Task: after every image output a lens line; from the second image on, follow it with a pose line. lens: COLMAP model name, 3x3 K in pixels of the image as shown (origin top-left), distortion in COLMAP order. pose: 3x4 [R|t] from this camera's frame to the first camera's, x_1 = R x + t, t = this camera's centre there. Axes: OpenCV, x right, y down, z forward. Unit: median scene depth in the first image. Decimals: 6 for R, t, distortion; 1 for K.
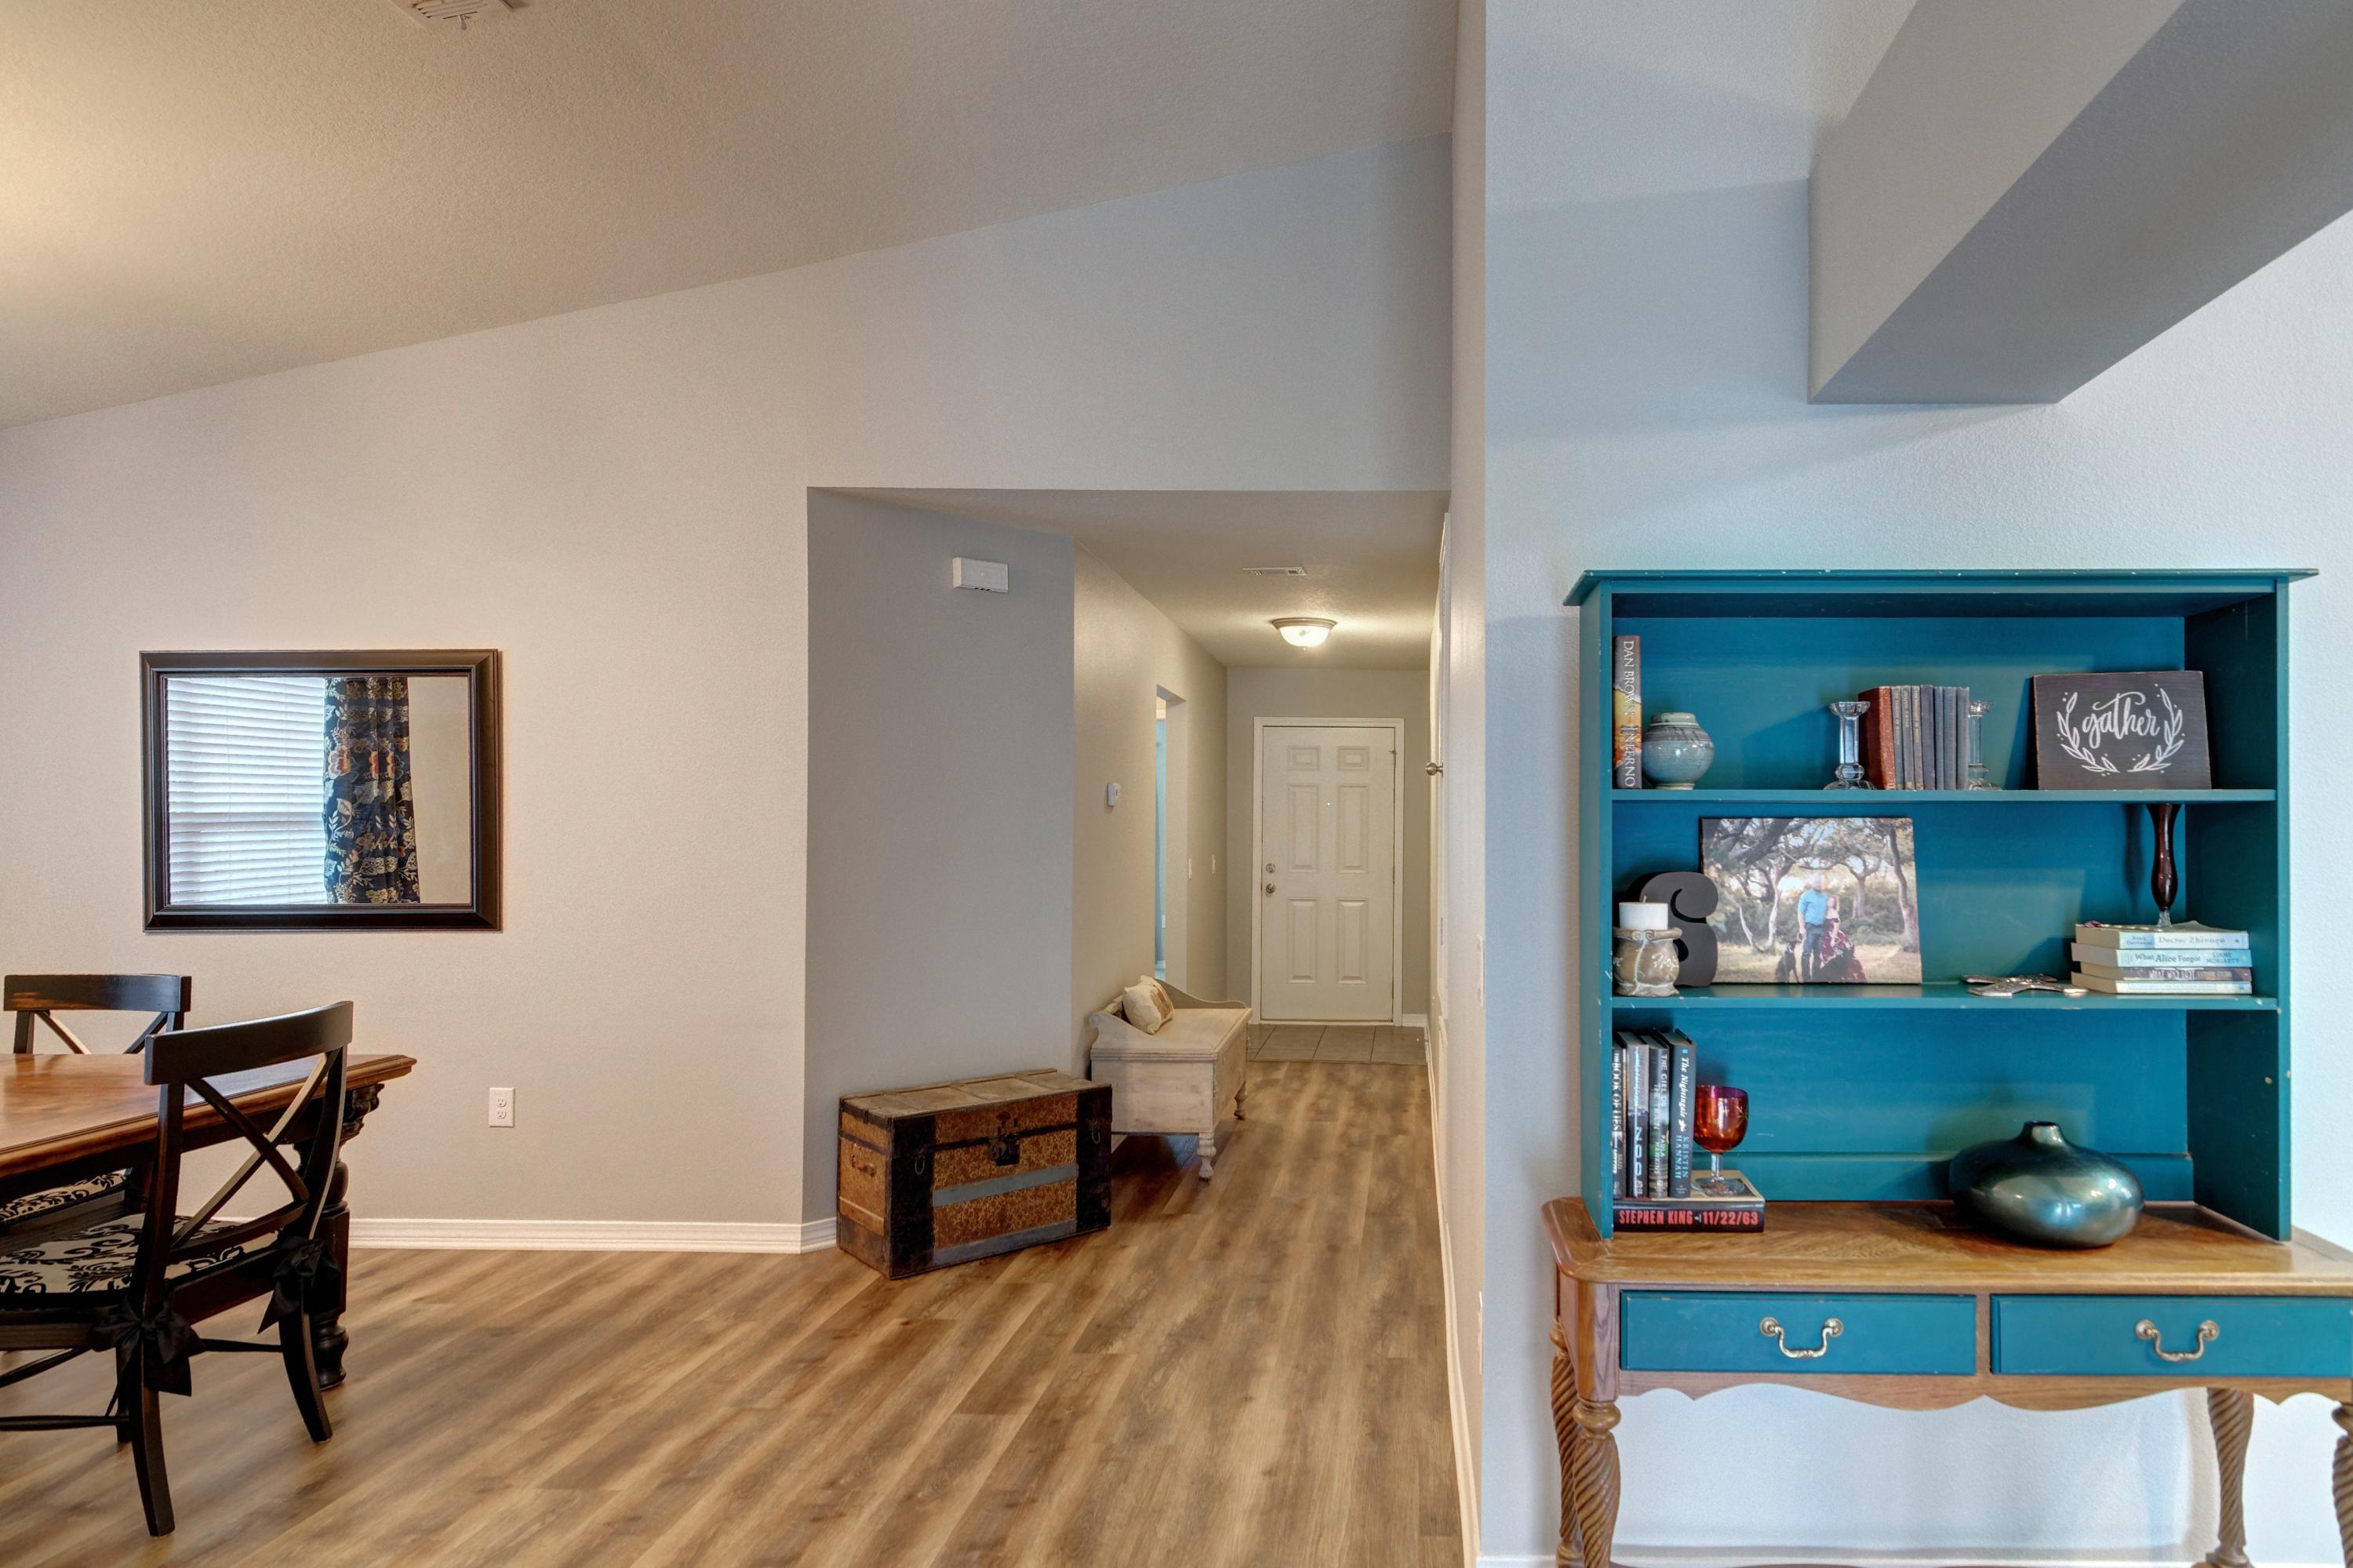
lens RADIAL K [[1282.7, 0, 1396.1], [0, 1282.7, 815.3], [0, 0, 1]] dist [0.001134, -0.001640]
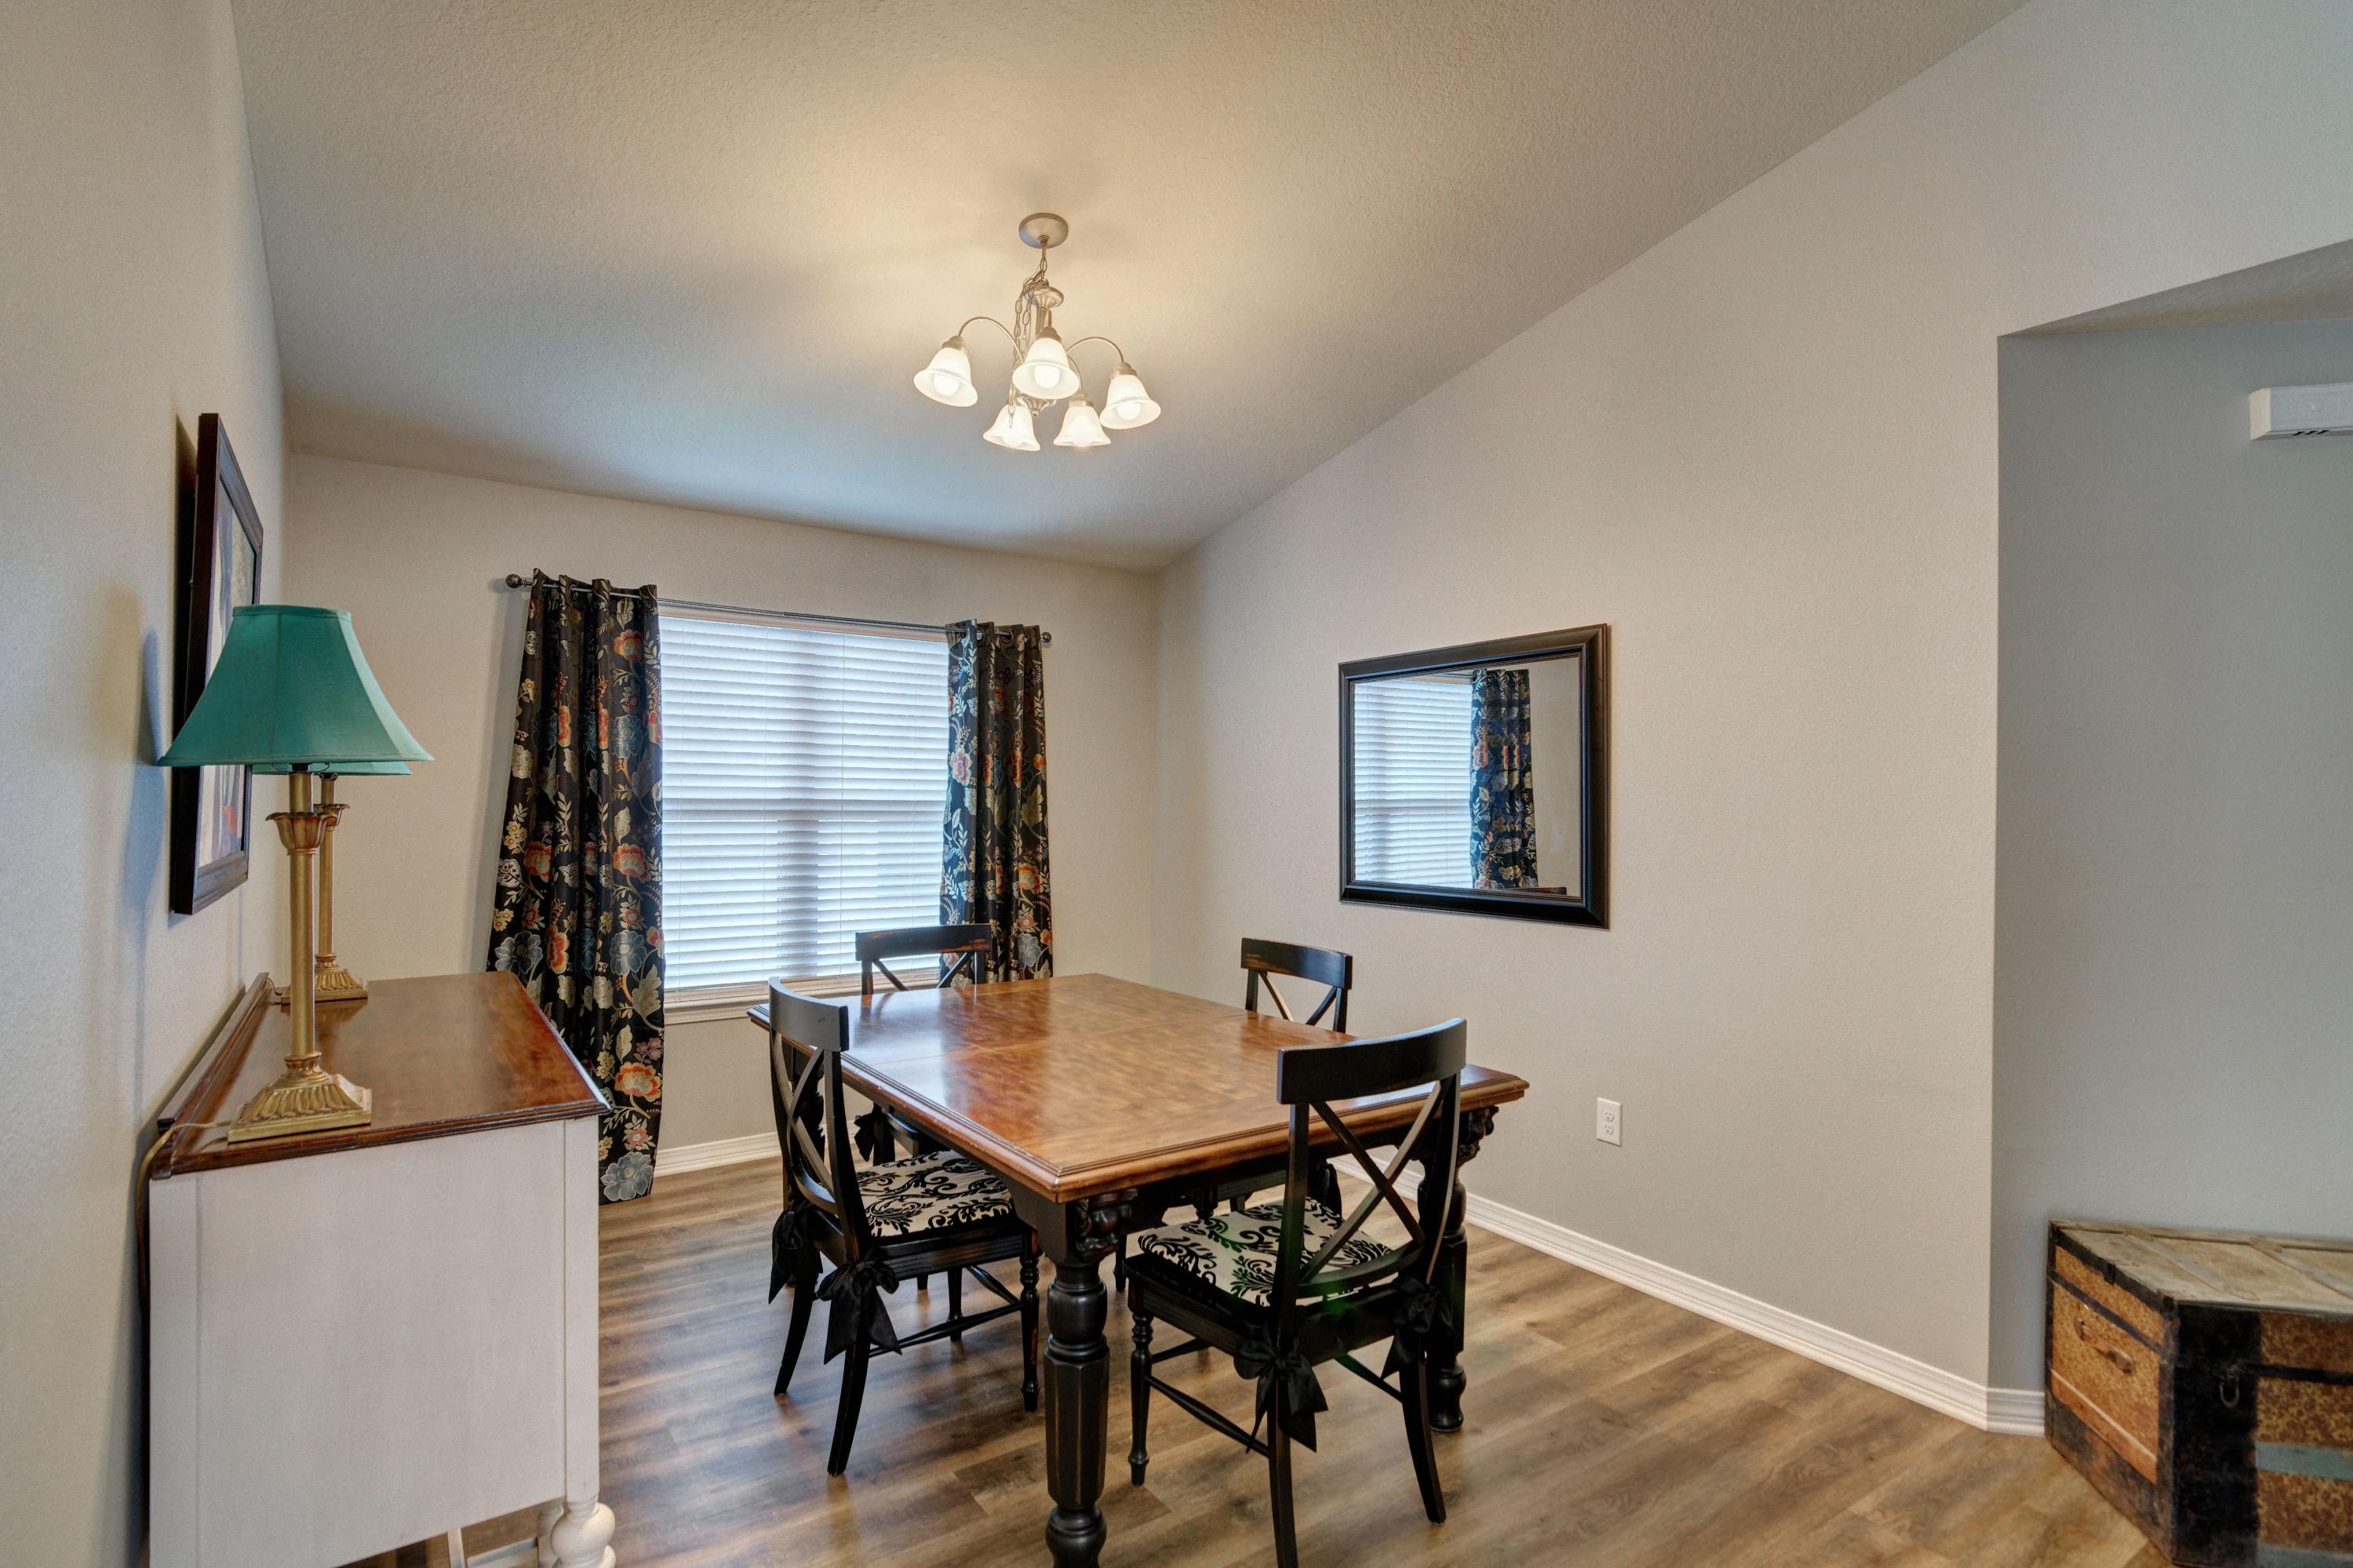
lens RADIAL K [[1146.4, 0, 1181.6], [0, 1146.4, 808.0], [0, 0, 1]] dist [0.009050, -0.000483]
pose [[0.578190, 0.006823, -0.815874, -0.209857], [-0.000845, 0.999970, 0.007763, -0.002916], [0.815902, -0.003799, 0.578178, 0.282741]]
